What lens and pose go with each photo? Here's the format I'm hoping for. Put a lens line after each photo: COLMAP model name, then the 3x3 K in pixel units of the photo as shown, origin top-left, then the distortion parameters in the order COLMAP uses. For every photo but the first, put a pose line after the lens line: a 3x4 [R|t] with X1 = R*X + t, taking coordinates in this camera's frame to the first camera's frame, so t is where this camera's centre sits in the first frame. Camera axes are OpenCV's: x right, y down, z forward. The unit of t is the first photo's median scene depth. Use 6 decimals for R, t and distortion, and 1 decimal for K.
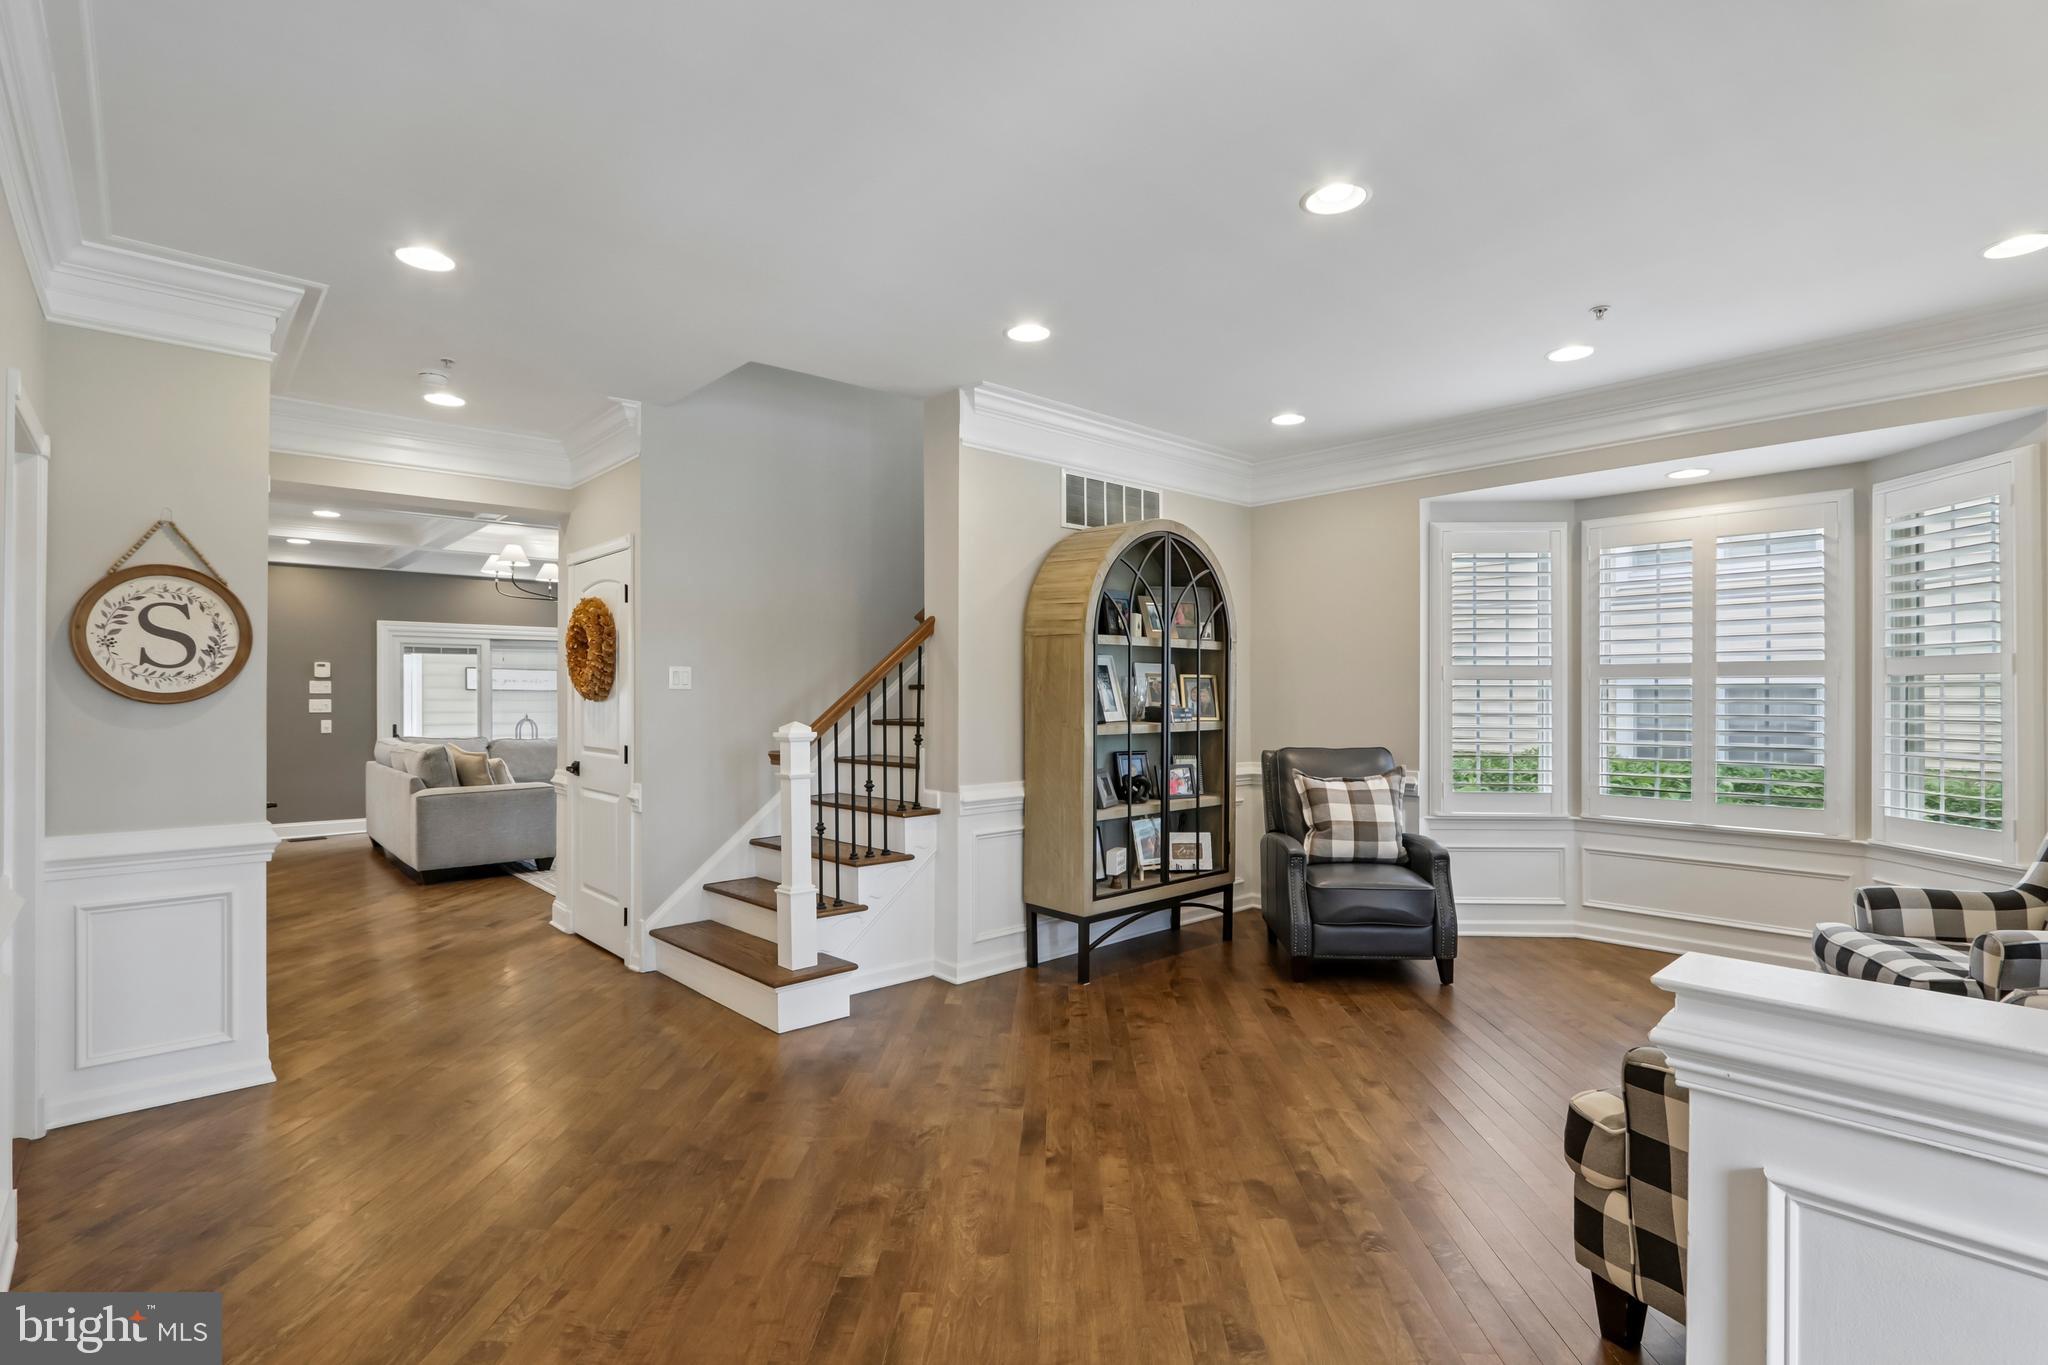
lens RADIAL K [[967.9, 0, 1030.4], [0, 967.9, 692.1], [0, 0, 1]] dist [-0.020028, 0.004262]
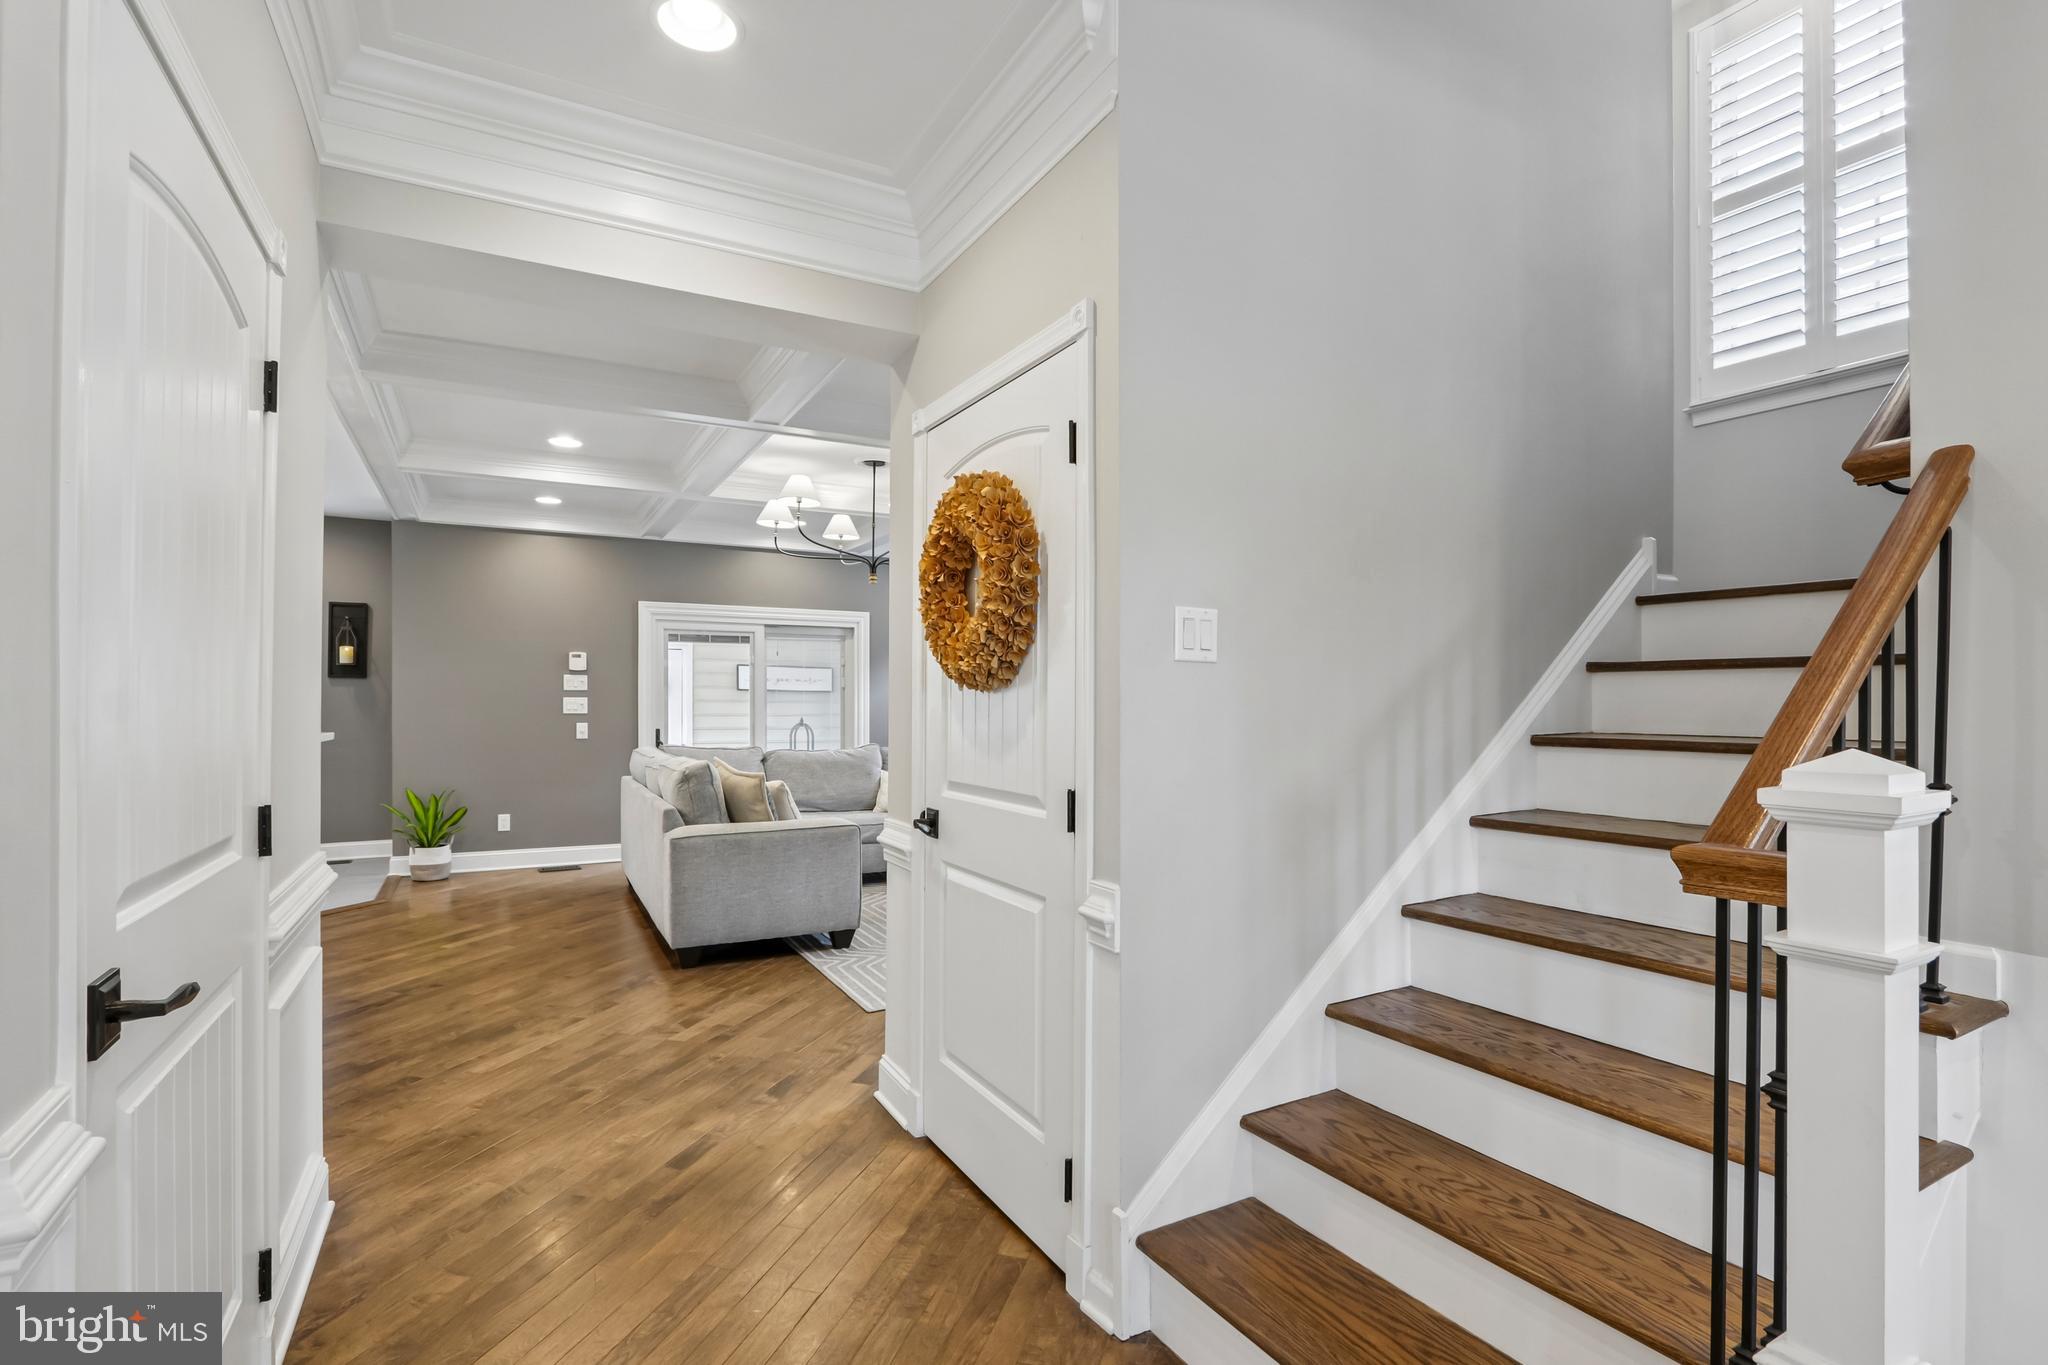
lens RADIAL K [[967.9, 0, 1024.6], [0, 967.9, 706.3], [0, 0, 1]] dist [-0.020028, 0.004262]
pose [[0.970880, 0.006278, -0.239485, -0.329956], [-0.004808, 0.999966, 0.006723, 0.014653], [0.239519, -0.005375, 0.970877, 0.561360]]
